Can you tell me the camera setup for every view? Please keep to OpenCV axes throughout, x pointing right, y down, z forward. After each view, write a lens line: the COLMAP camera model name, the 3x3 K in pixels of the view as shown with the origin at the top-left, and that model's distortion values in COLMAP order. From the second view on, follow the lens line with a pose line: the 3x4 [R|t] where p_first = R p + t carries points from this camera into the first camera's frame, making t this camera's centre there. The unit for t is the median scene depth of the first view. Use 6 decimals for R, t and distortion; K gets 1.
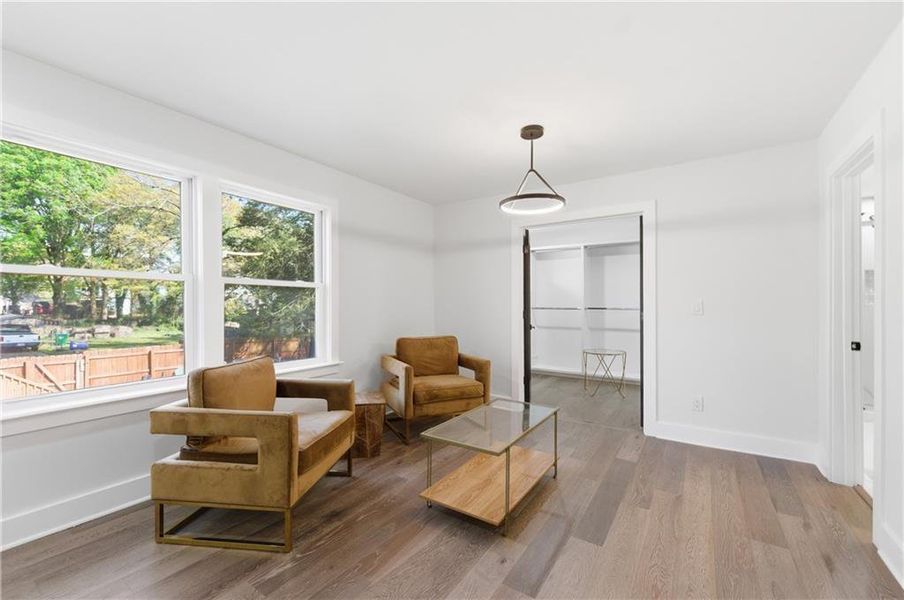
lens RADIAL K [[409.2, 0, 446.9], [0, 409.2, 306.7], [0, 0, 1]] dist [0.002162, 0.000080]
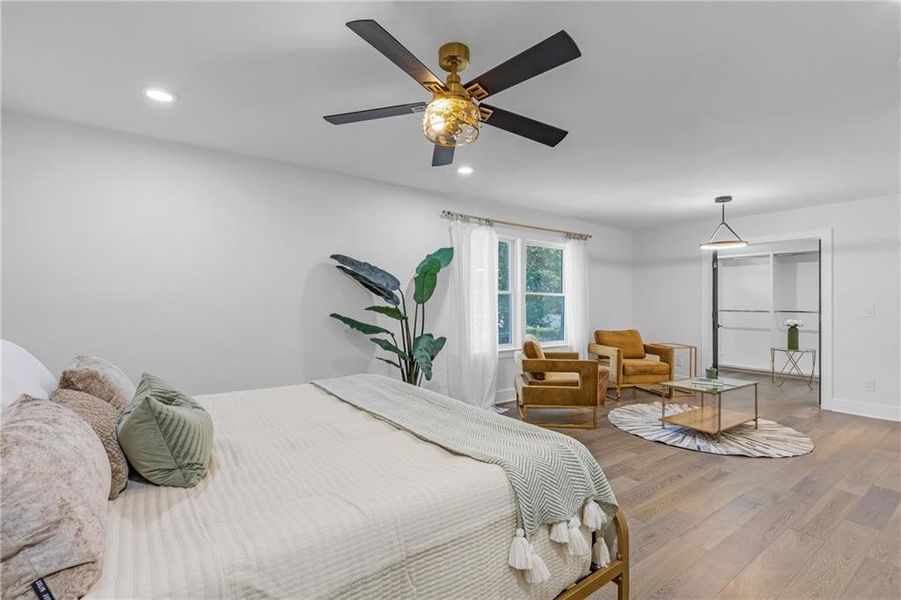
lens RADIAL K [[406.5, 0, 450.1], [0, 406.5, 303.8], [0, 0, 1]] dist [0.001489, -0.009122]
pose [[0.933102, 0.004033, -0.359589, -0.125717], [-0.007415, 0.999940, -0.008026, -0.001621], [0.359535, 0.010155, 0.933076, -0.497908]]
